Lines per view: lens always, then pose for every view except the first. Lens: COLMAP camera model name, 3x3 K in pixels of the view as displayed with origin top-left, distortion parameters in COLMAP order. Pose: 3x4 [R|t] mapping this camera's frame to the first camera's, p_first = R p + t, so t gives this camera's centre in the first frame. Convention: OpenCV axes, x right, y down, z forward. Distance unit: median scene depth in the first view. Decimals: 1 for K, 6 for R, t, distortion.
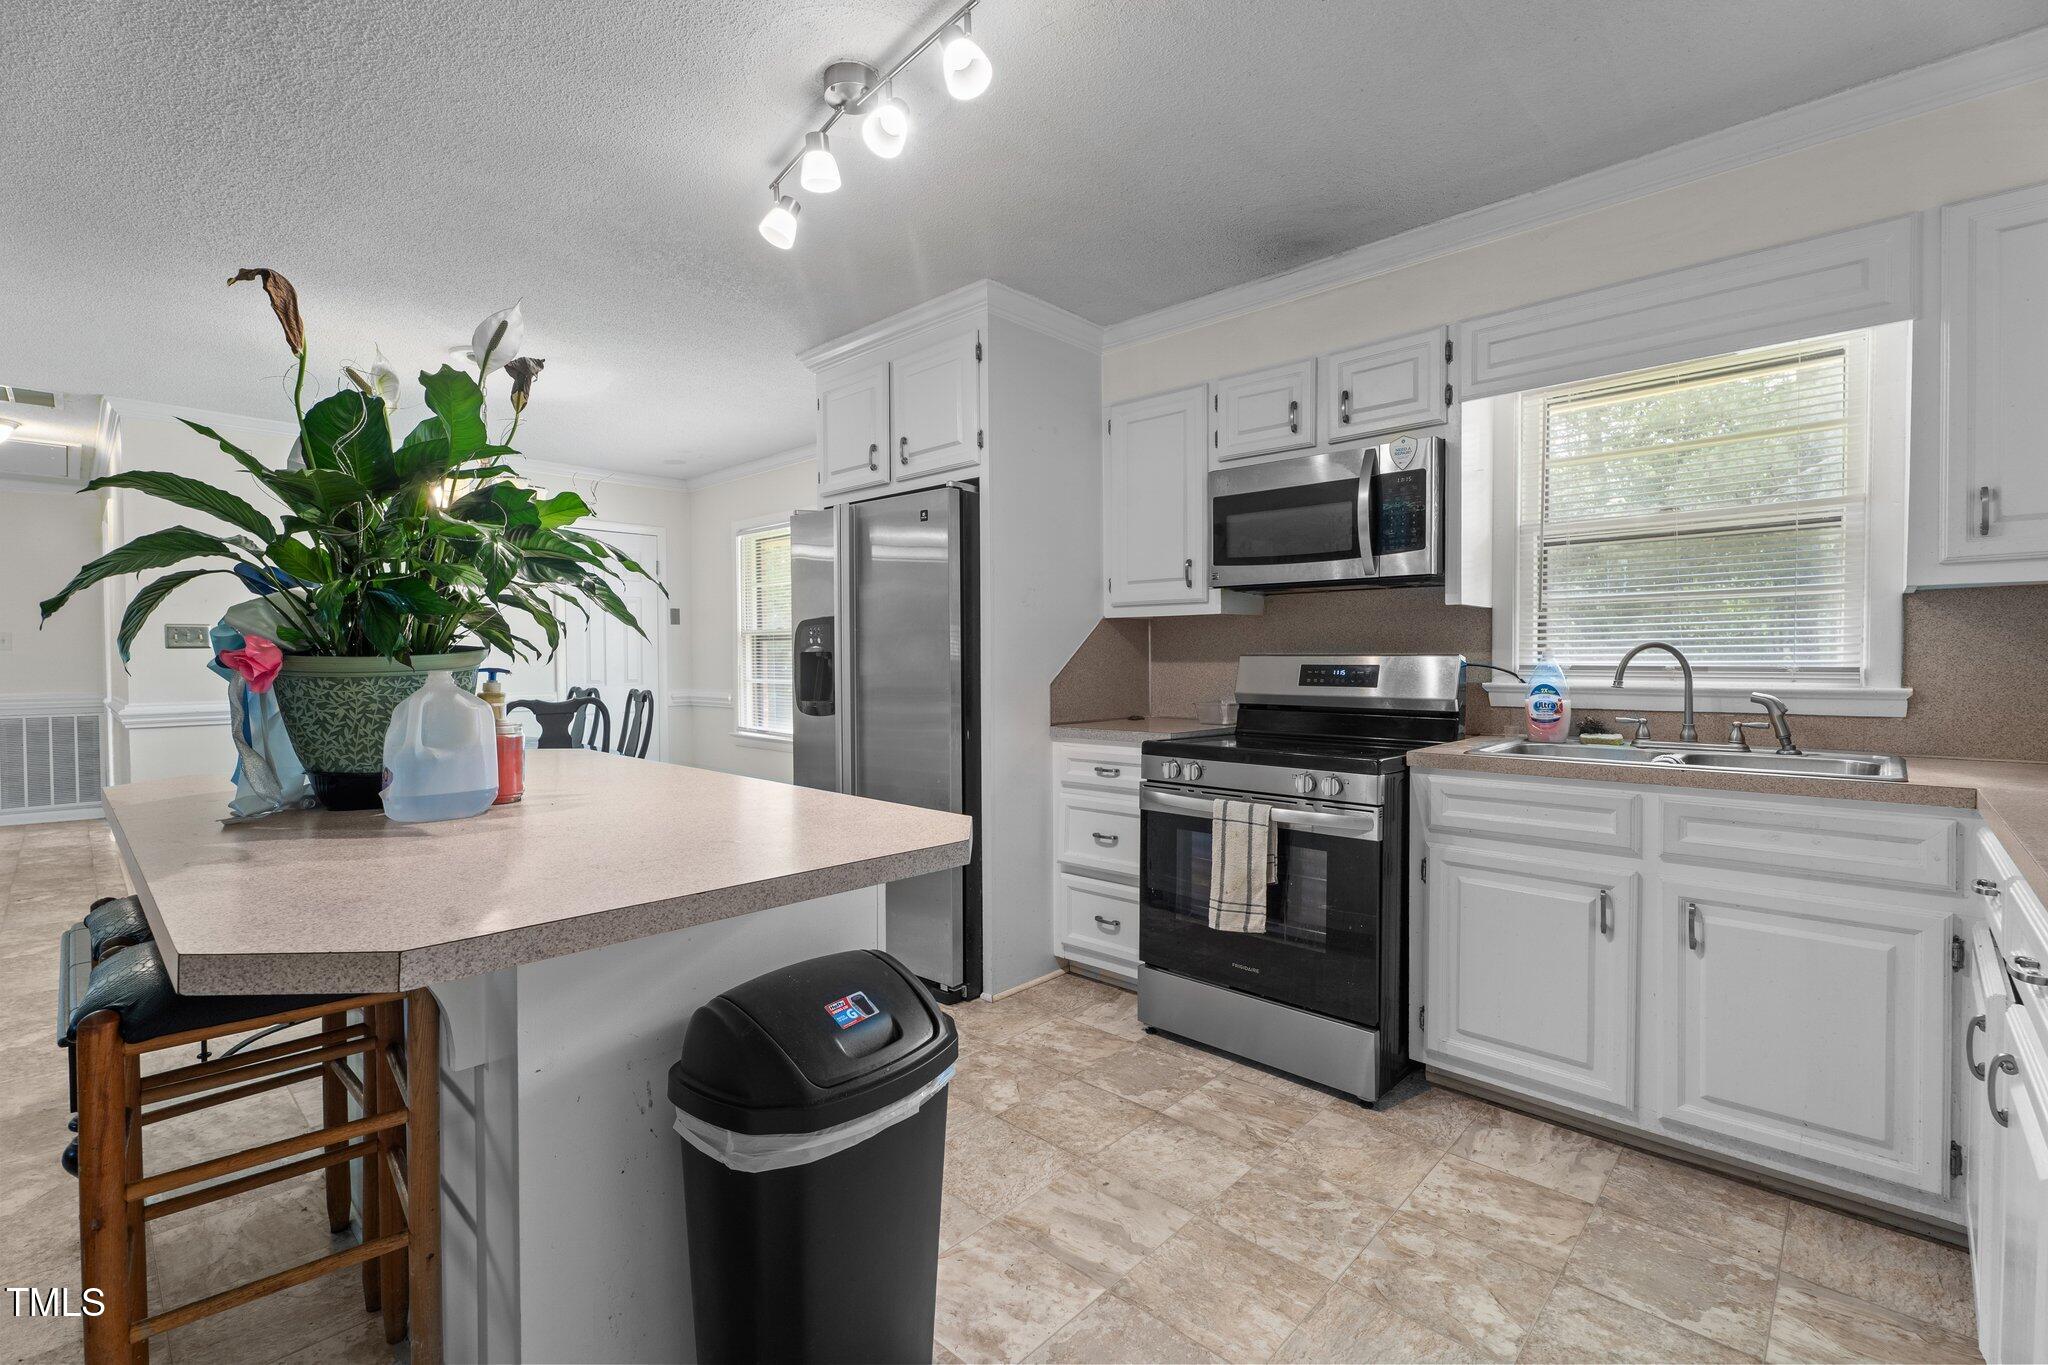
lens RADIAL K [[952.6, 0, 1026.0], [0, 952.6, 665.5], [0, 0, 1]] dist [-0.000093, -0.001153]
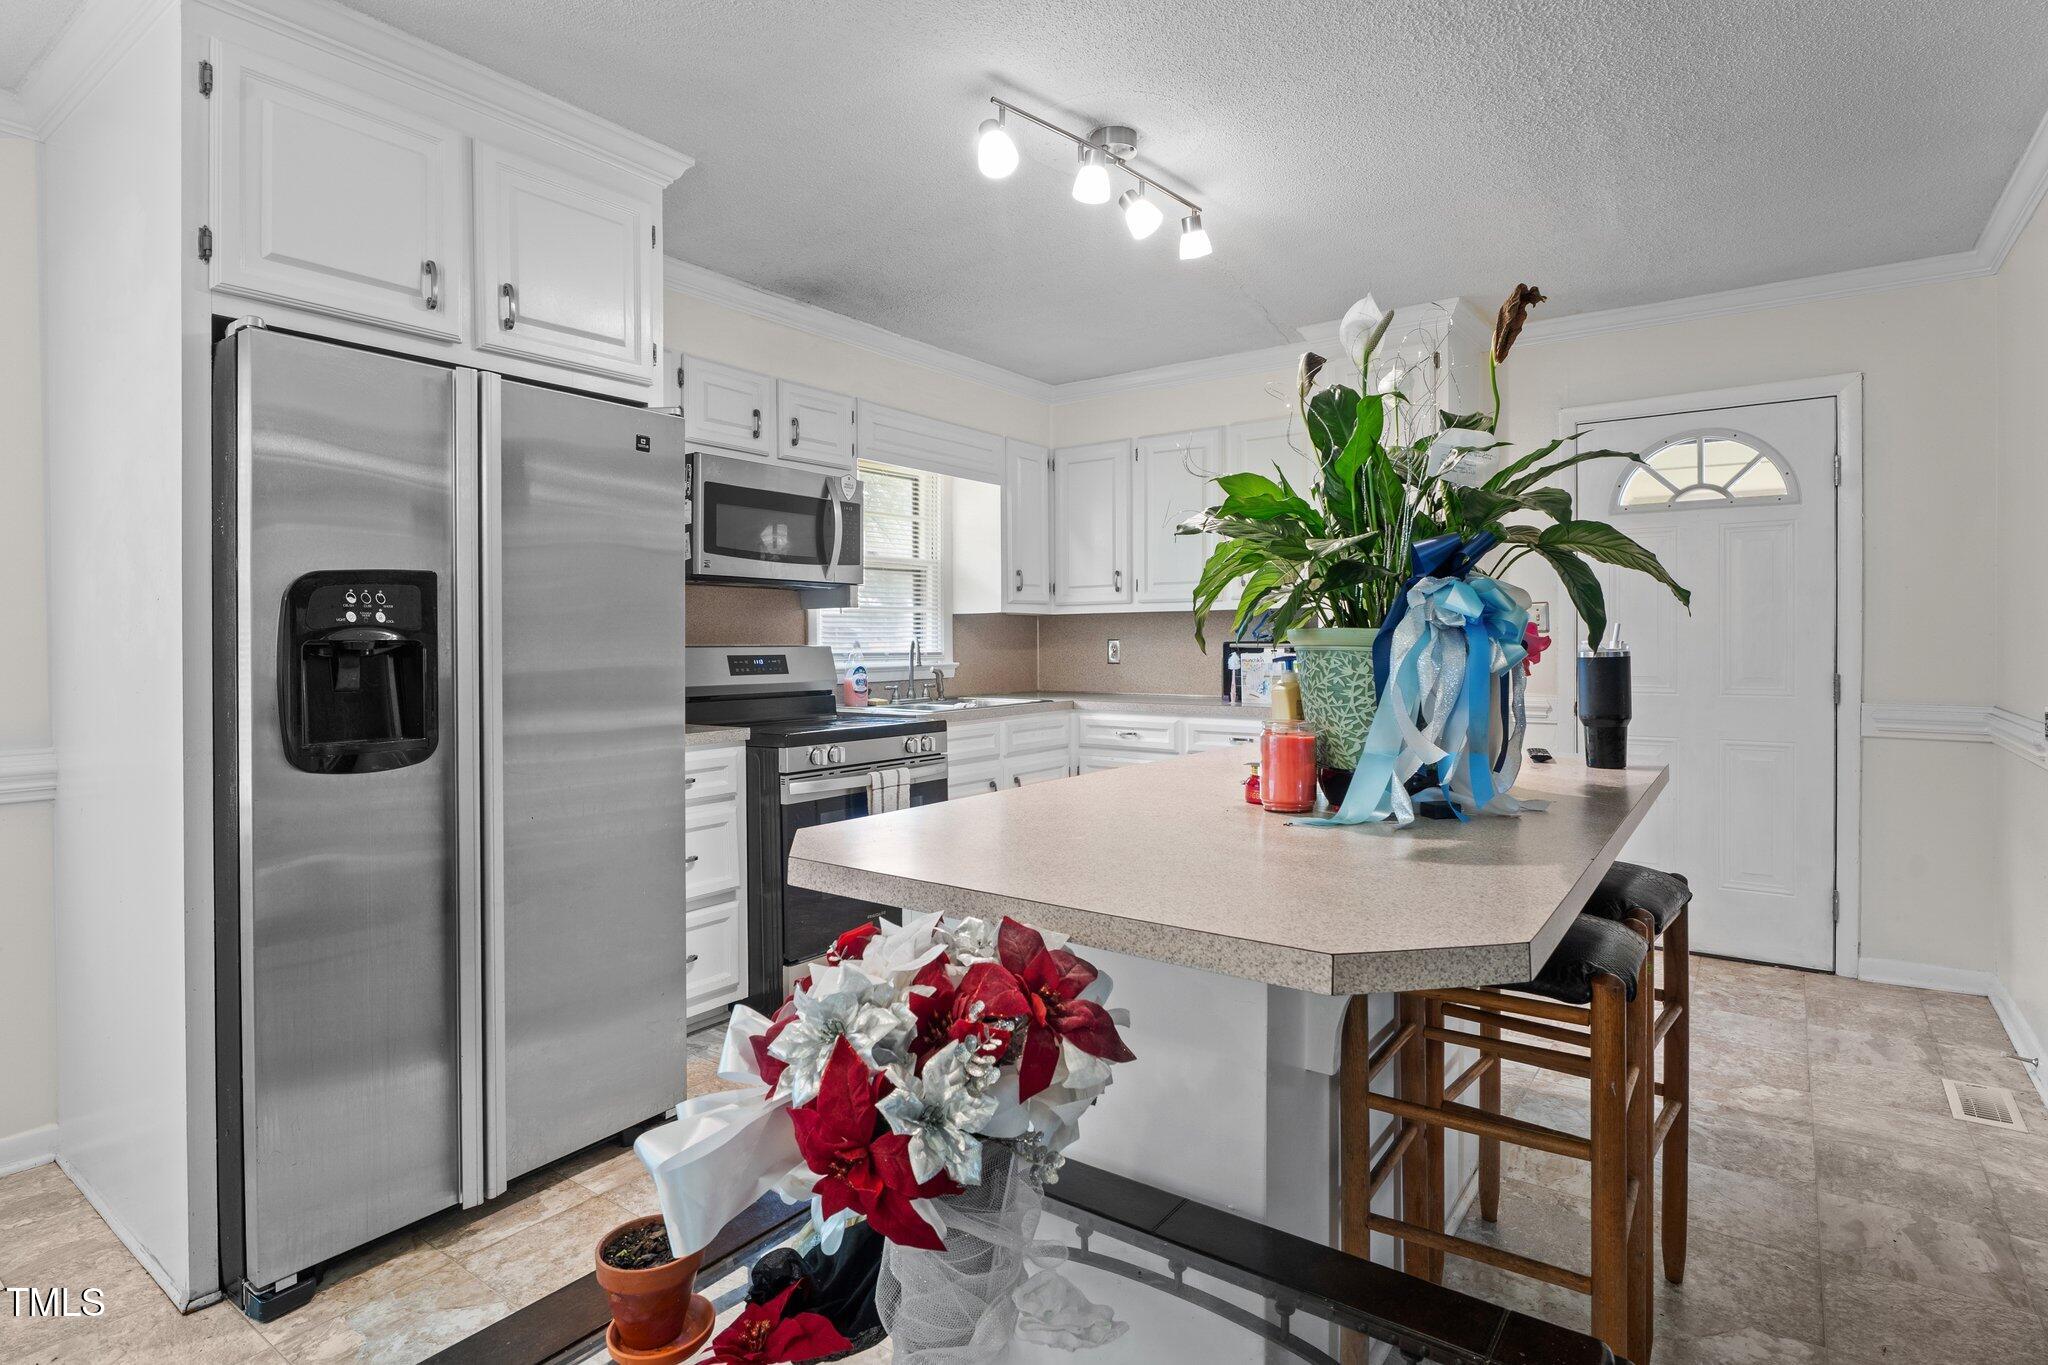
lens RADIAL K [[1046.8, 0, 1025.9], [0, 1046.8, 672.9], [0, 0, 1]] dist [-0.001881, 0.003117]
pose [[-0.138129, -0.026986, 0.990046, -0.975781], [0.011841, 0.999512, 0.028896, -0.012014], [-0.990343, 0.015714, -0.137742, 0.905208]]
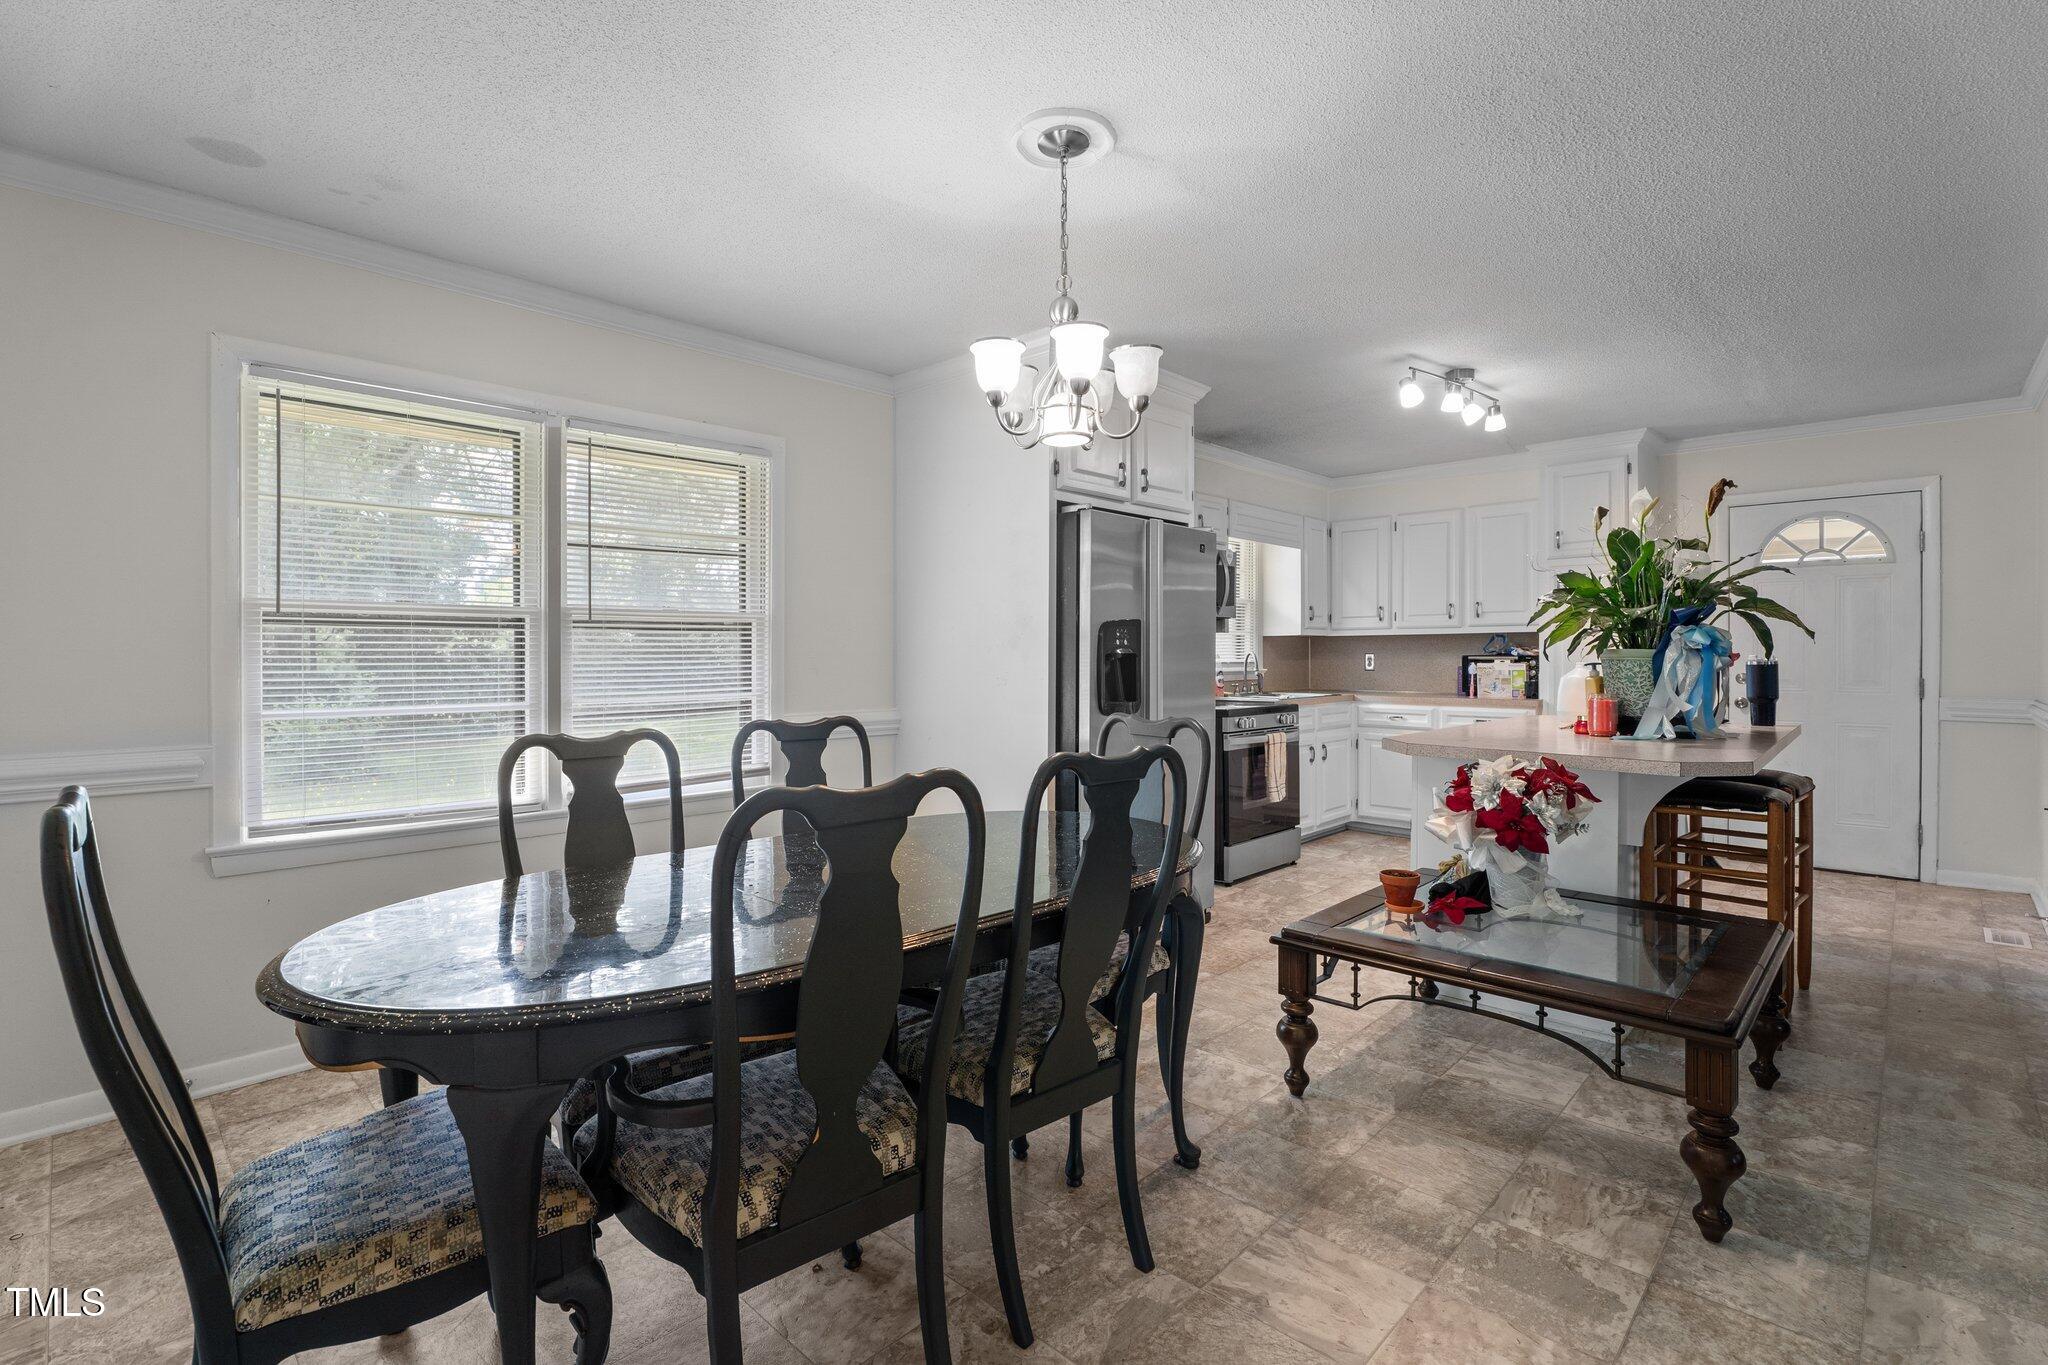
lens RADIAL K [[952.6, 0, 1020.4], [0, 952.6, 675.9], [0, 0, 1]] dist [-0.000093, -0.001153]
pose [[-0.010574, -0.020426, 0.999735, -1.519342], [0.007989, 0.999758, 0.020511, -0.014896], [-0.999912, 0.008204, -0.010408, 1.370137]]
